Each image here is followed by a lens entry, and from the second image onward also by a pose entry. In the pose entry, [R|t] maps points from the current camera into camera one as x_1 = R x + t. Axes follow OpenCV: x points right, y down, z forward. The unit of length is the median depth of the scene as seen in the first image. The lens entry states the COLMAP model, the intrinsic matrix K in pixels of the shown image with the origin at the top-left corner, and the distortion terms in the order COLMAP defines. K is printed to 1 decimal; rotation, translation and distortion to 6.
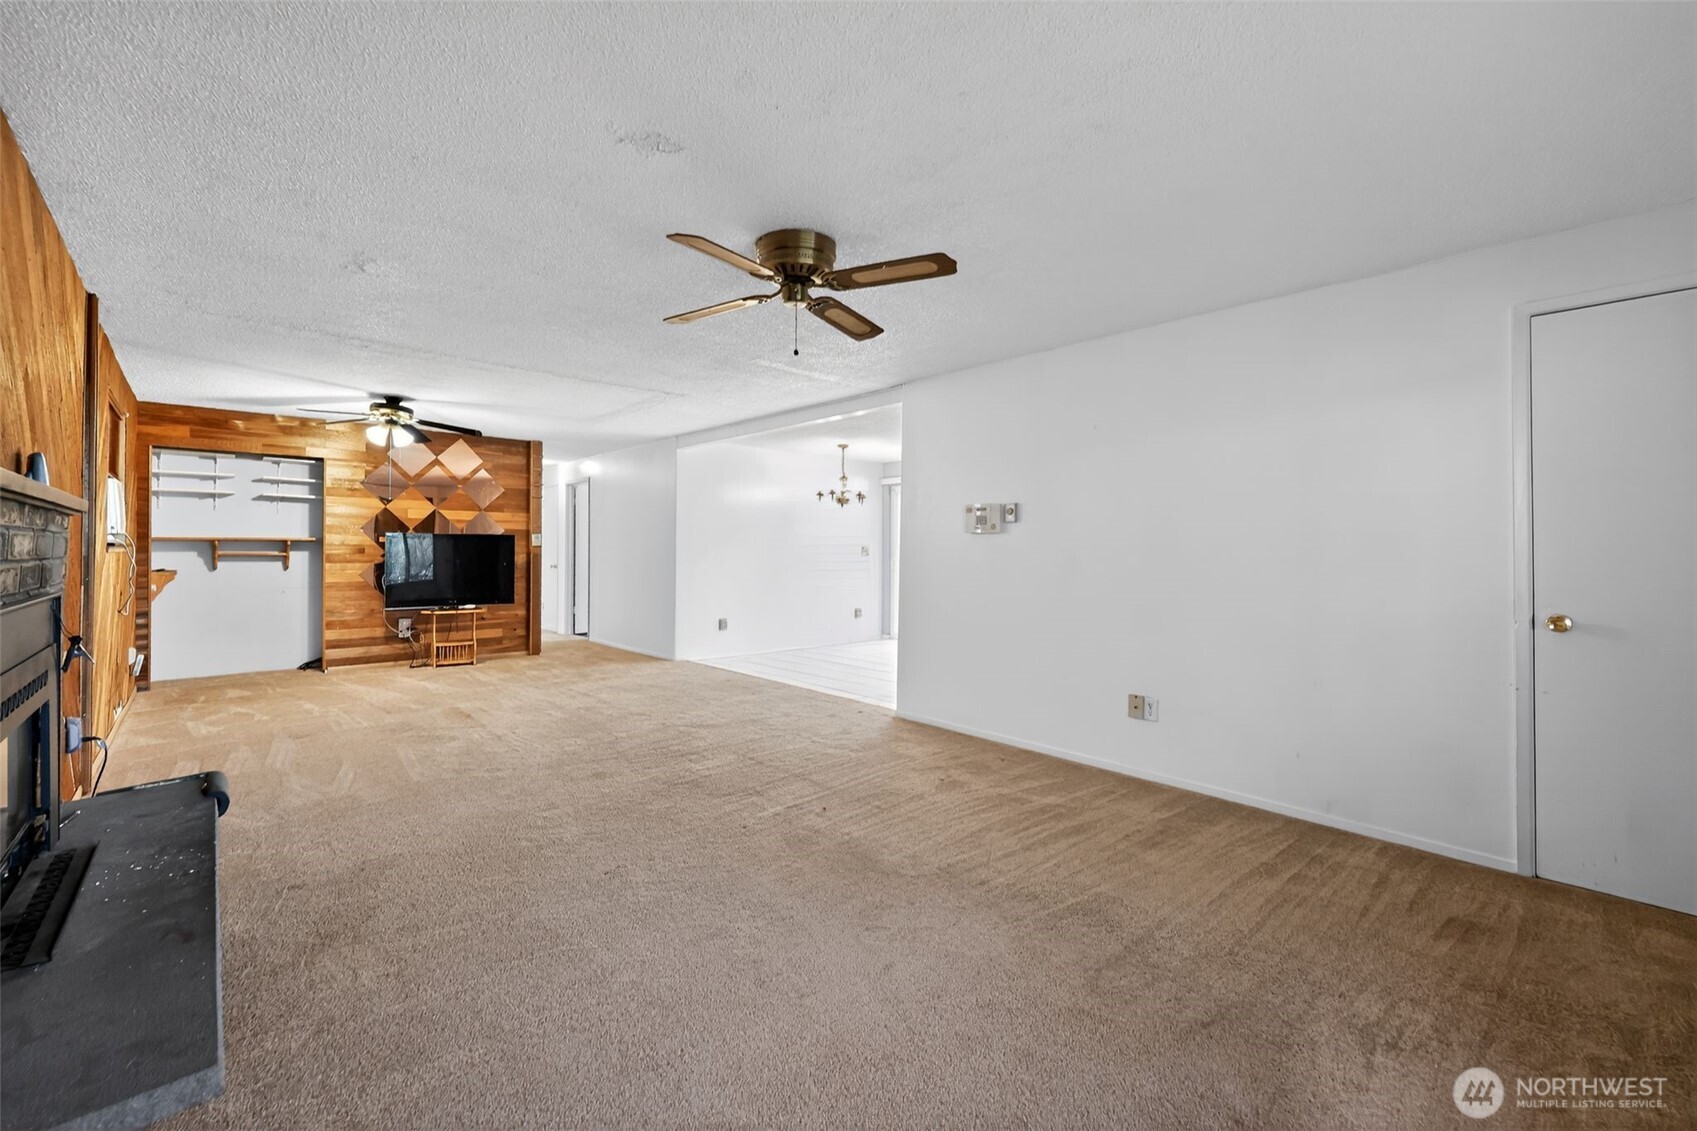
lens RADIAL K [[689.9, 0, 837.0], [0, 689.9, 552.8], [0, 0, 1]] dist [0.002793, 0.000090]
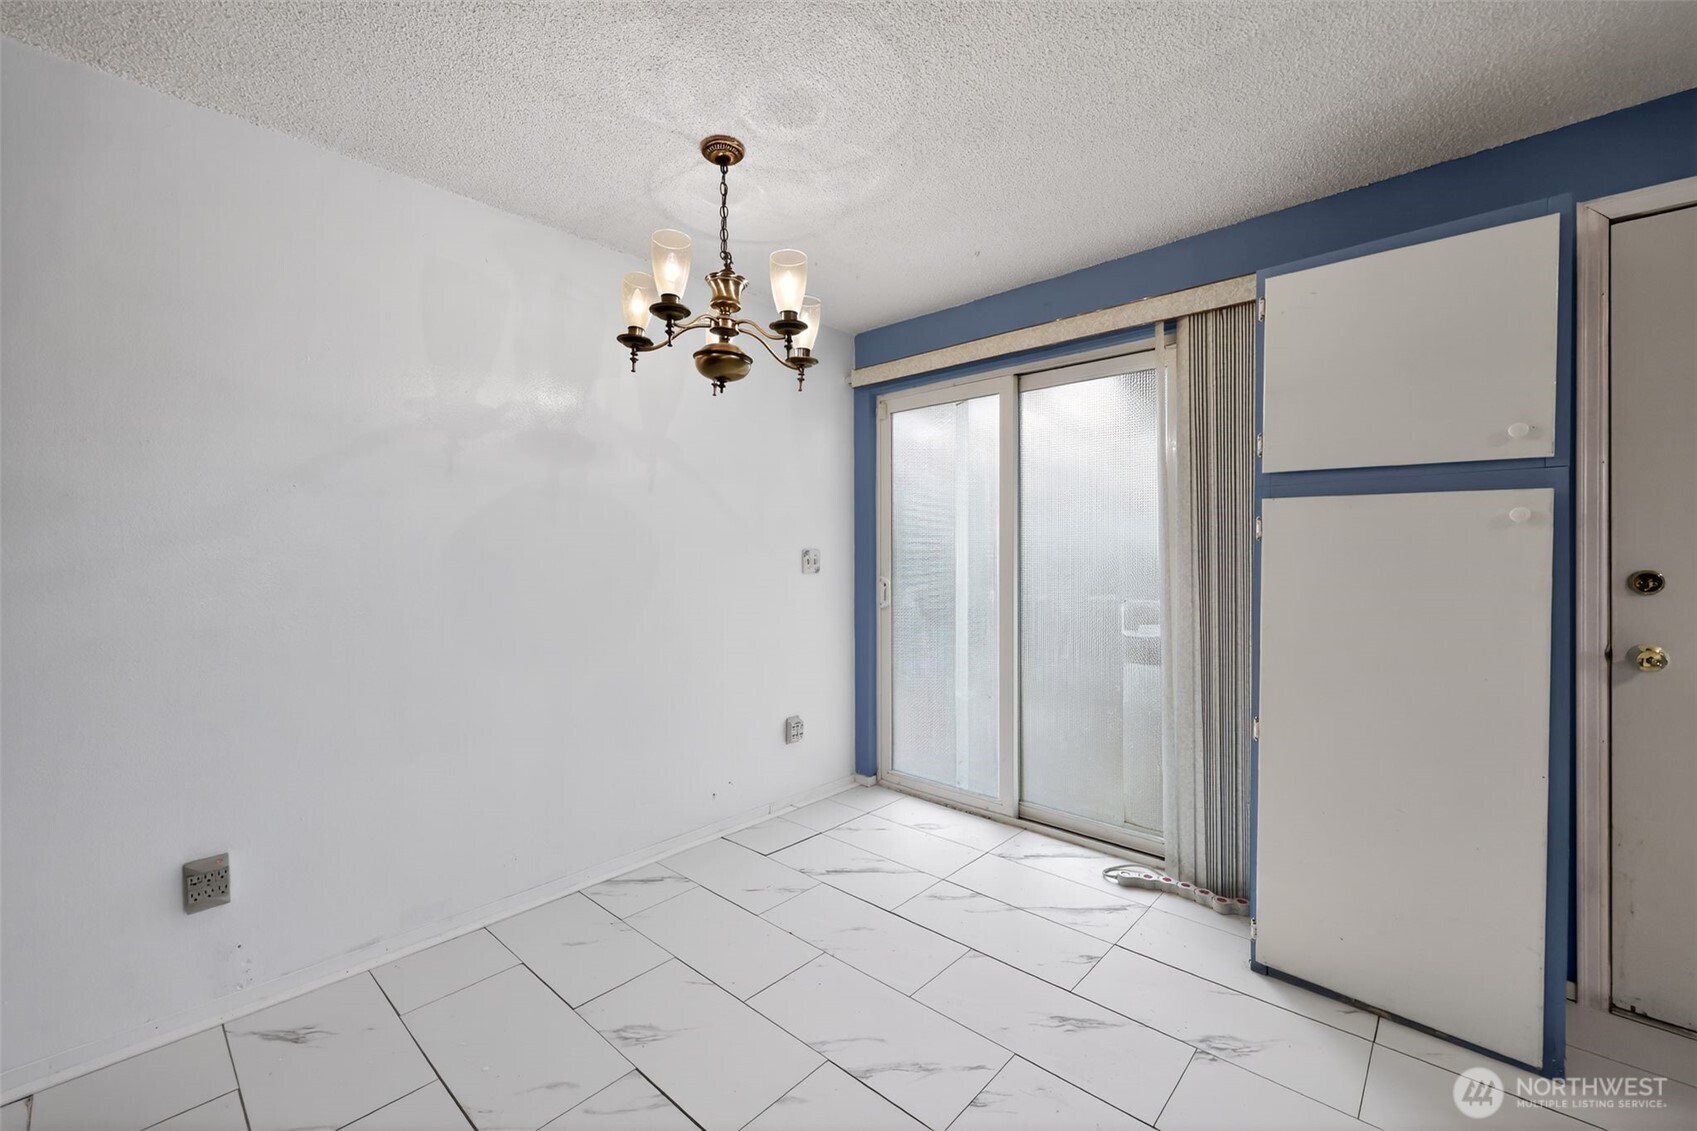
lens RADIAL K [[689.9, 0, 851.9], [0, 689.9, 564.6], [0, 0, 1]] dist [0.002793, 0.000090]
pose [[0.995186, 0.002849, 0.097961, 0.018016], [-0.002476, 0.999989, -0.003927, 0.000167], [-0.097971, 0.003665, 0.995183, 0.432262]]
